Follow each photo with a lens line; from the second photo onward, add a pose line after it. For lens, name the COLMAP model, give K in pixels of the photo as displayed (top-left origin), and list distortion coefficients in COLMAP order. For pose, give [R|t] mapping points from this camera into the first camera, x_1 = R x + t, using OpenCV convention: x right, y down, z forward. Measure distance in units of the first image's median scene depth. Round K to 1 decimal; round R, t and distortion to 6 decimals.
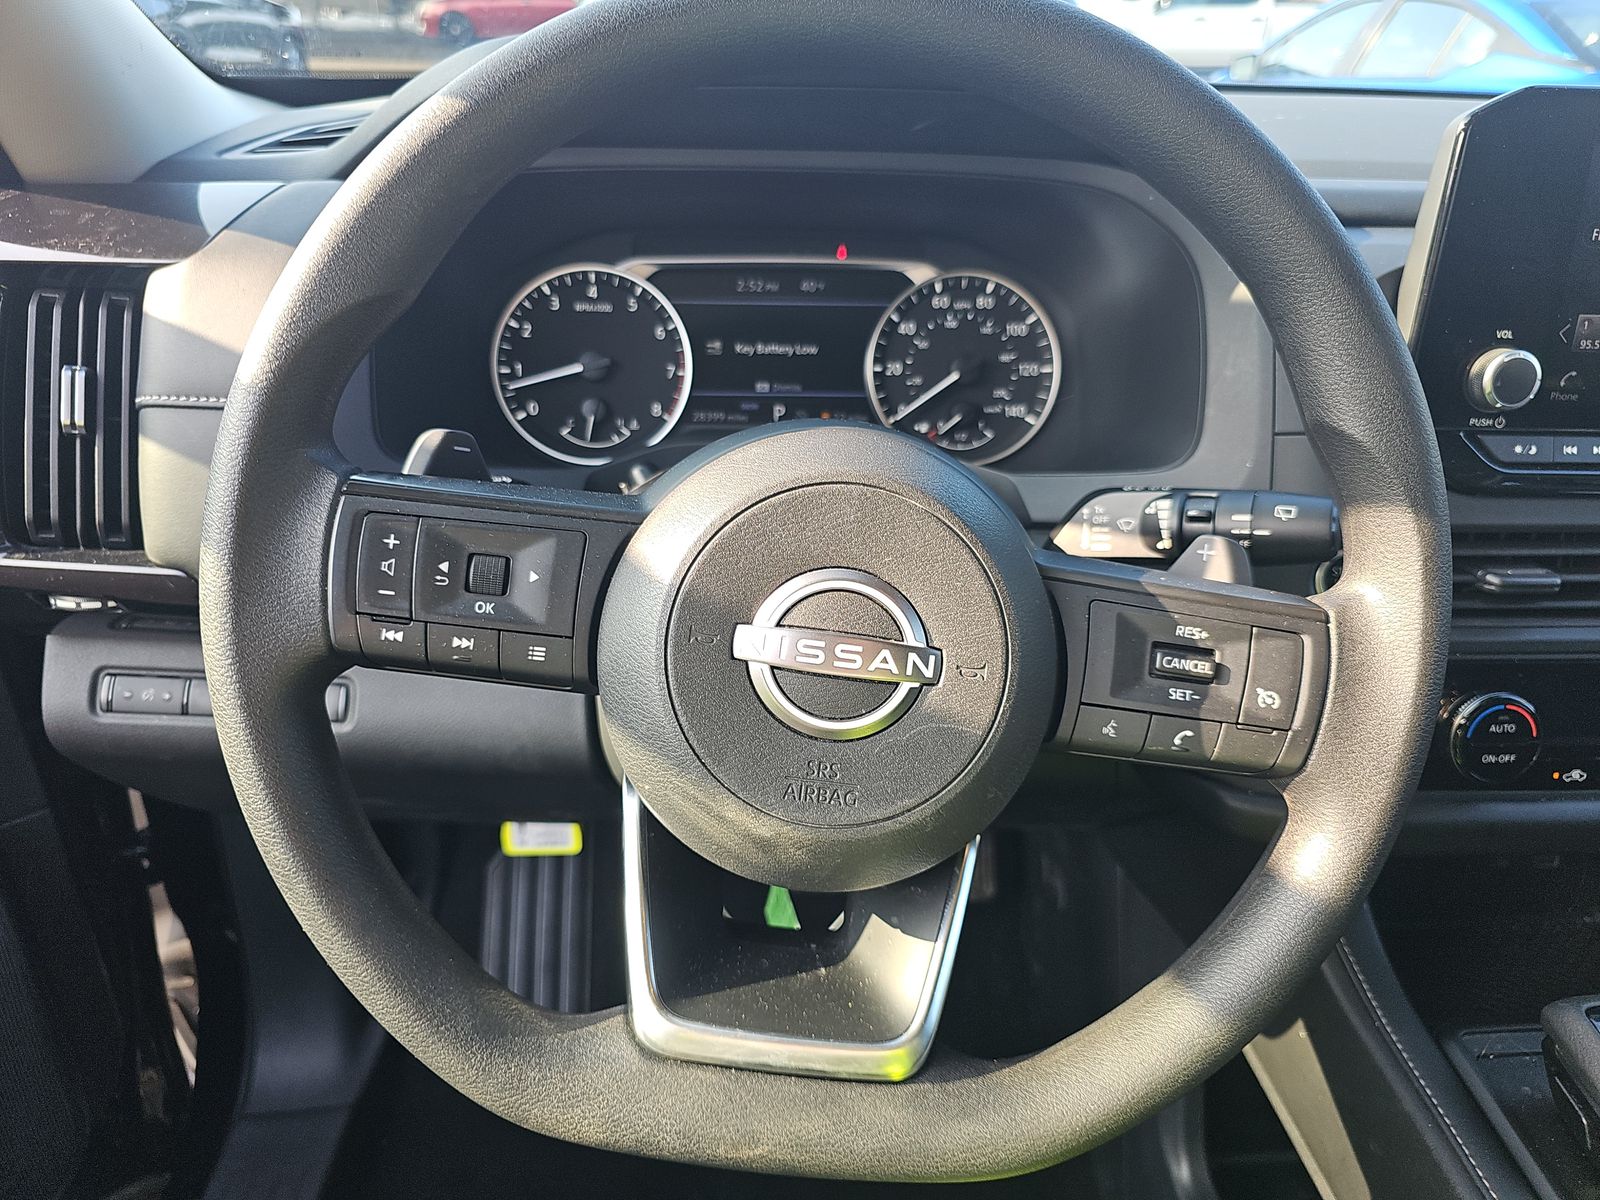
lens RADIAL K [[1120.5, 0, 800.0], [0, 1120.5, 600.0], [0, 0, 1]] dist [0.033355, -0.055187]
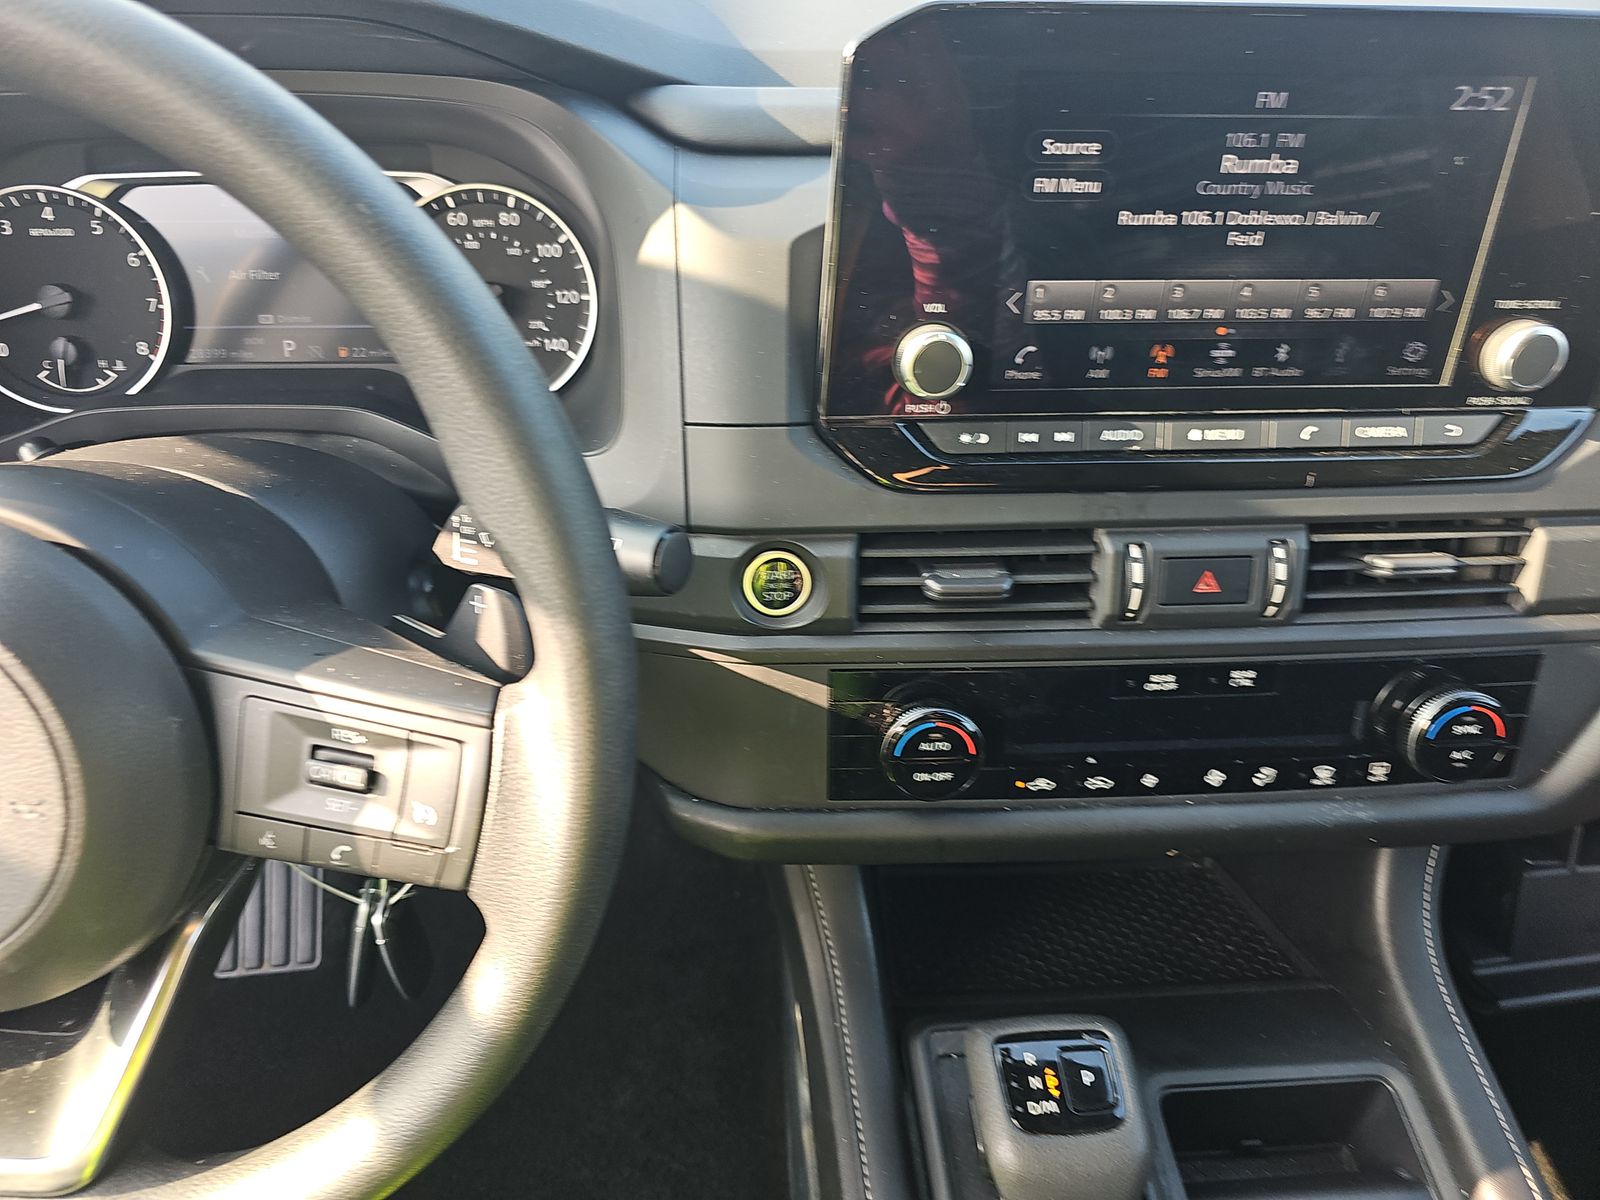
lens RADIAL K [[1099.4, 0, 800.0], [0, 1099.4, 600.0], [0, 0, 1]] dist [0.046825, -0.045118]
pose [[0.999764, -0.004127, -0.021323, 0.414903], [0.008044, 0.982328, 0.186994, -0.134935], [0.020174, -0.187122, 0.982130, 0.104221]]
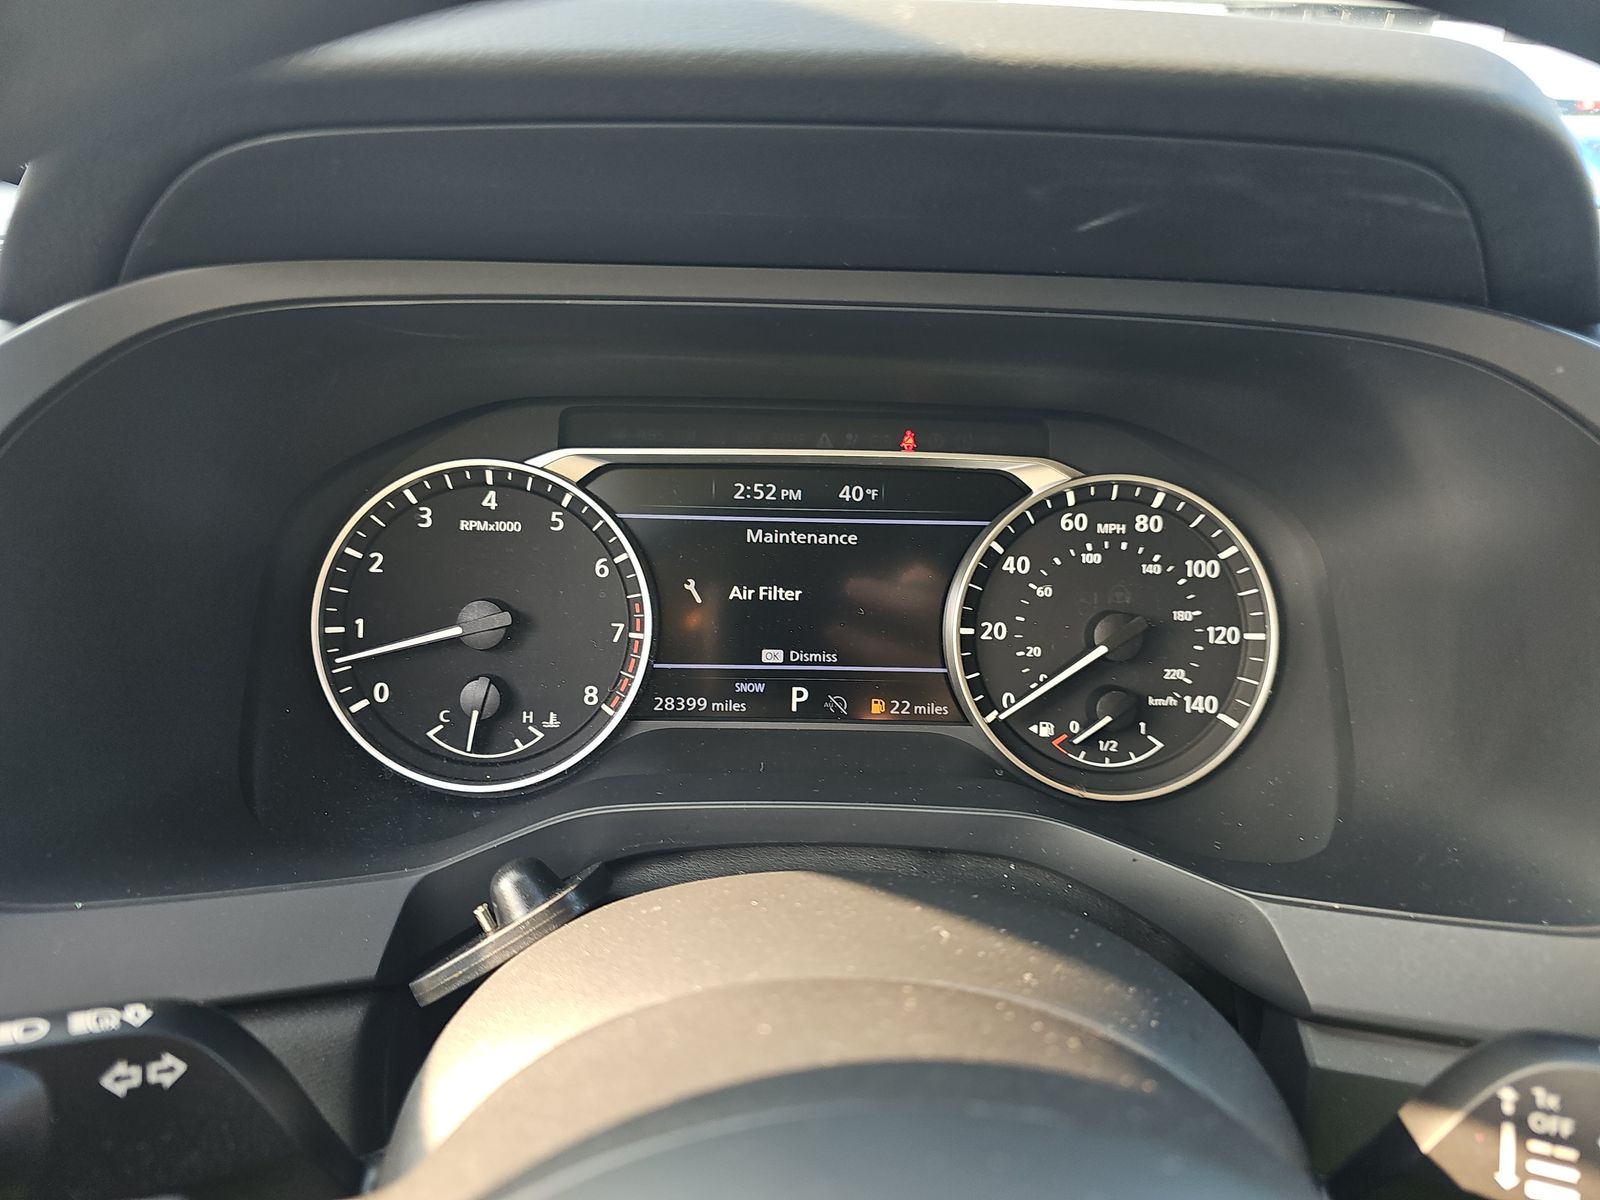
lens RADIAL K [[1099.4, 0, 800.0], [0, 1099.4, 600.0], [0, 0, 1]] dist [0.046825, -0.045118]
pose [[0.999477, 0.017845, -0.026961, -0.003544], [-0.020381, 0.995081, -0.096948, -0.166741], [0.025099, 0.097447, 0.994924, 0.423906]]
